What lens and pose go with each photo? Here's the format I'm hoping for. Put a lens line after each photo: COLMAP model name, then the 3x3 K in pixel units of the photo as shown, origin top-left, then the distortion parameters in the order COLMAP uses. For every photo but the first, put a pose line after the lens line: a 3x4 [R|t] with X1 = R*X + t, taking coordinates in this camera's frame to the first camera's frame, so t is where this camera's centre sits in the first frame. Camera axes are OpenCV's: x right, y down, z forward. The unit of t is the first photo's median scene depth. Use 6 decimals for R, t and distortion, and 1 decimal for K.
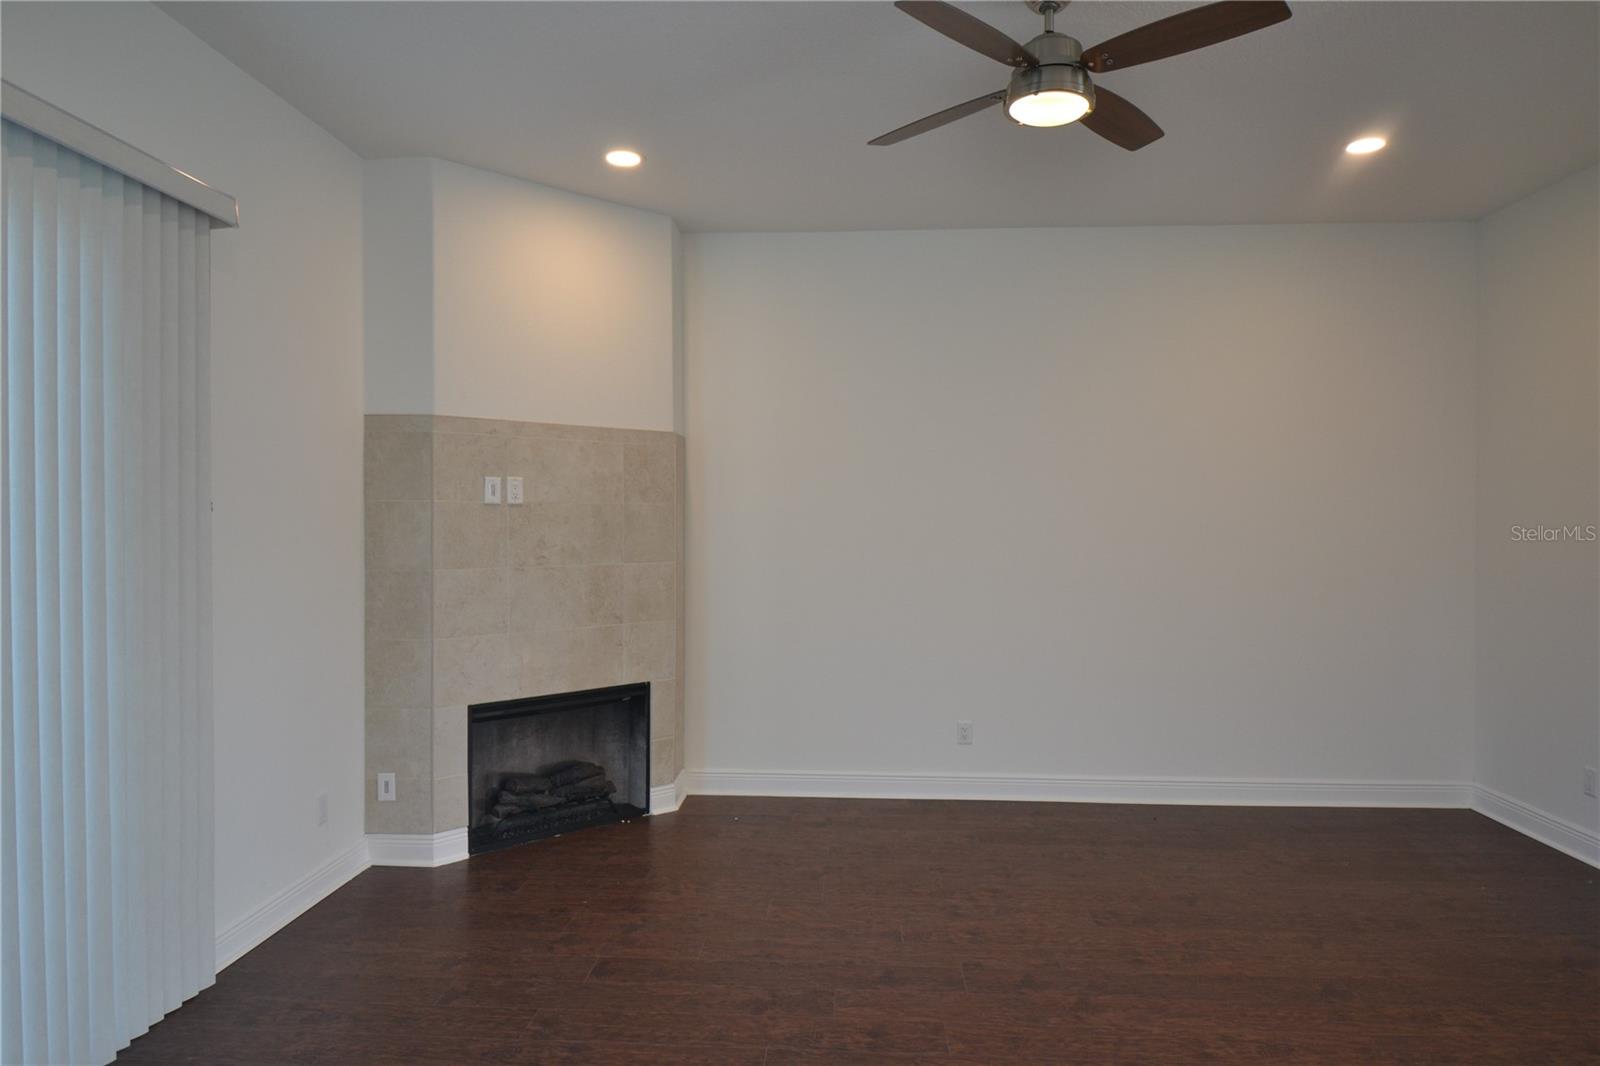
lens RADIAL K [[993.9, 0, 800.0], [0, 993.9, 533.0], [0, 0, 1]] dist [0.048153, -0.056158]
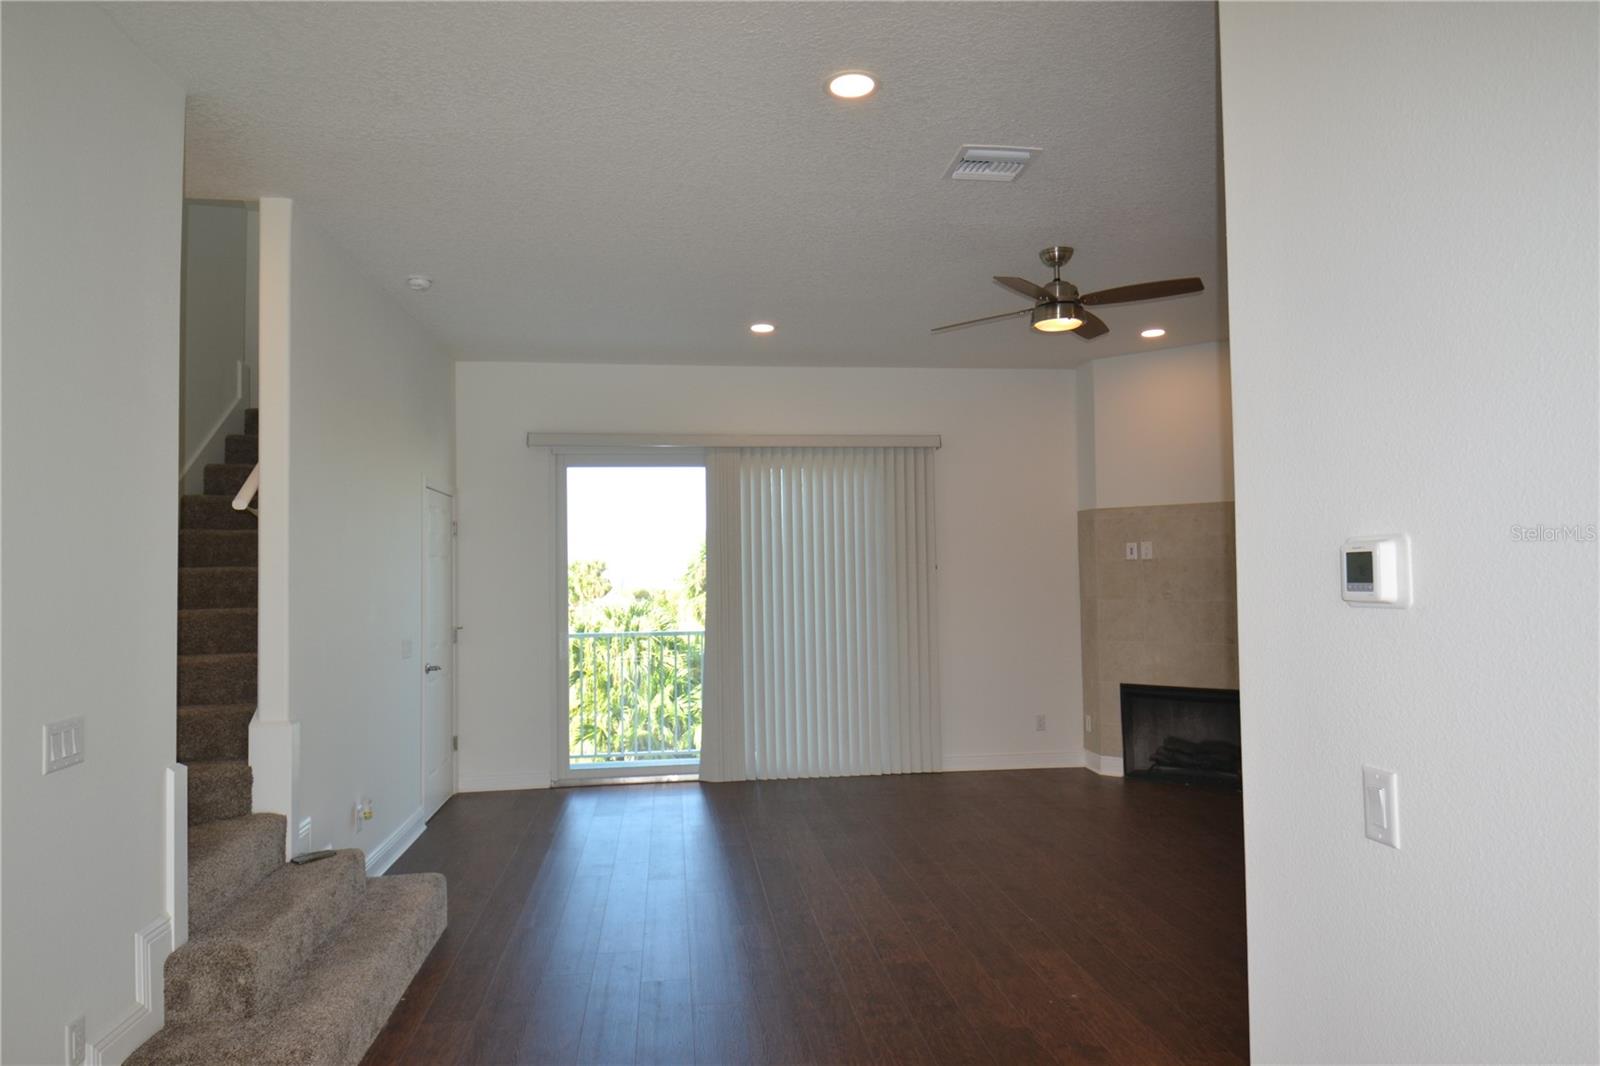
lens RADIAL K [[997.0, 0, 798.6], [0, 997.0, 543.9], [0, 0, 1]] dist [0.041321, -0.001548]
pose [[0.175577, -0.032688, -0.983923, 1.166918], [0.002752, 0.999461, -0.032713, -0.003508], [0.984462, 0.003036, 0.175572, 0.185127]]
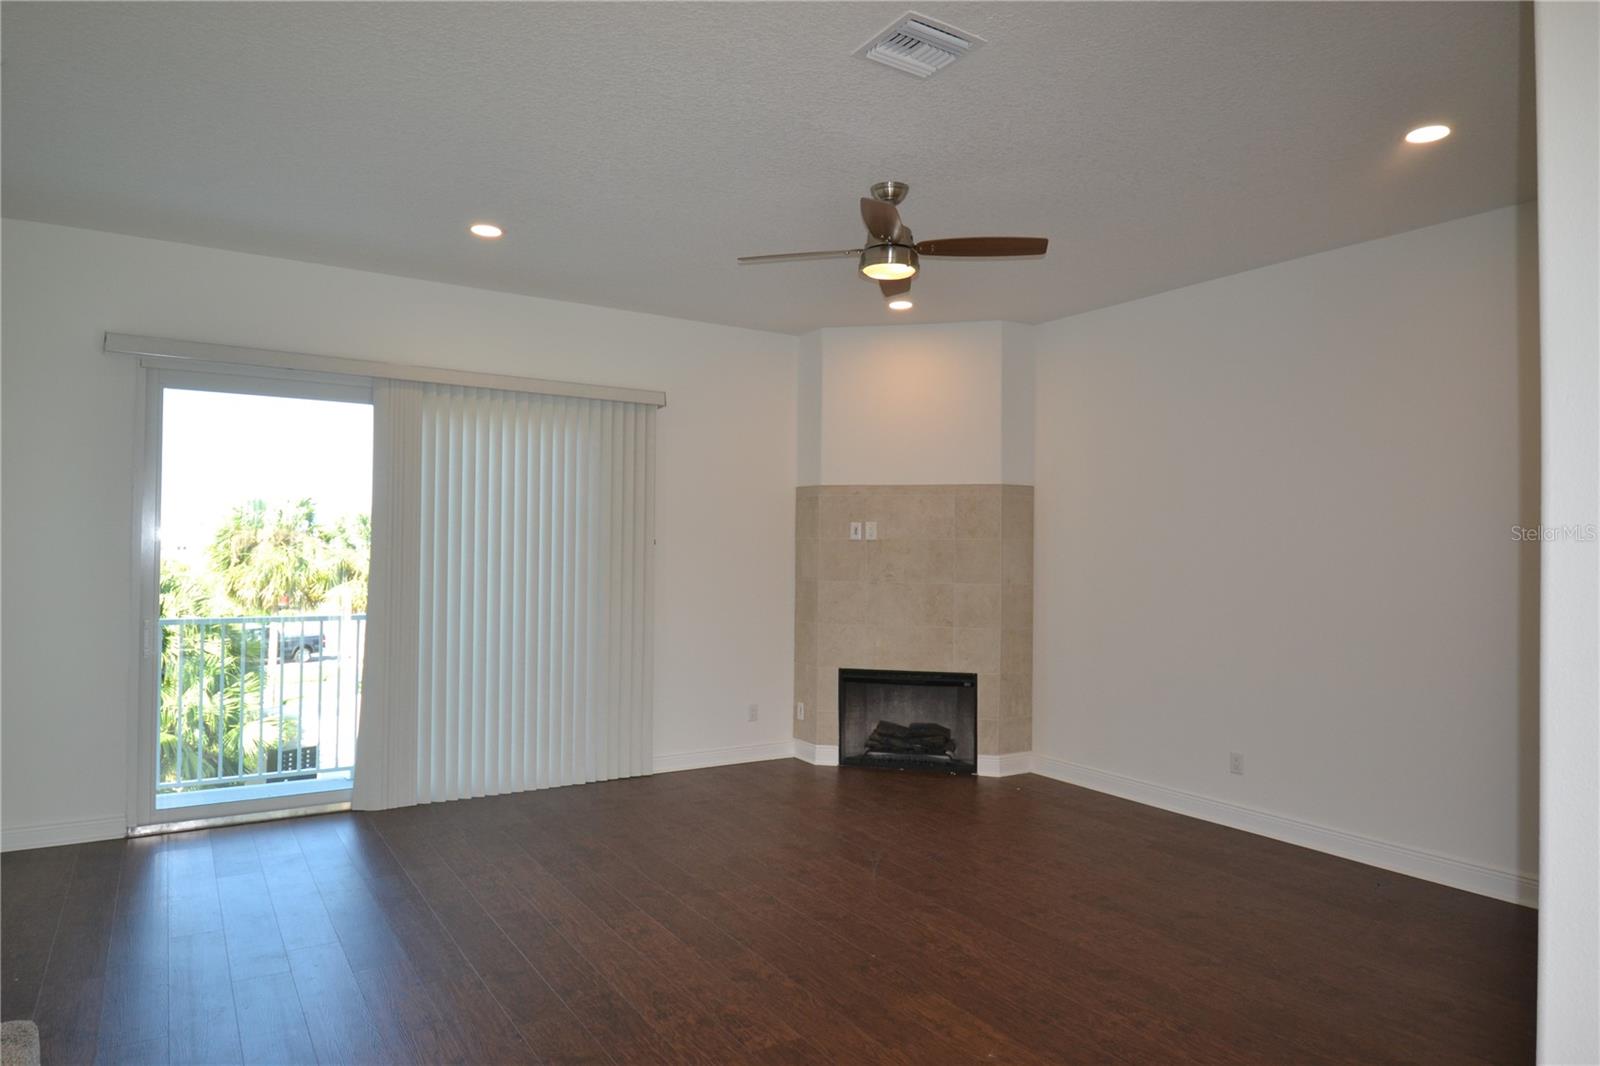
lens RADIAL K [[993.9, 0, 800.0], [0, 993.9, 533.0], [0, 0, 1]] dist [0.048153, -0.056158]
pose [[0.575313, -0.008607, -0.817888, 0.887670], [-0.020523, 0.999478, -0.024954, 0.000314], [0.817676, 0.031142, 0.574836, 0.042975]]
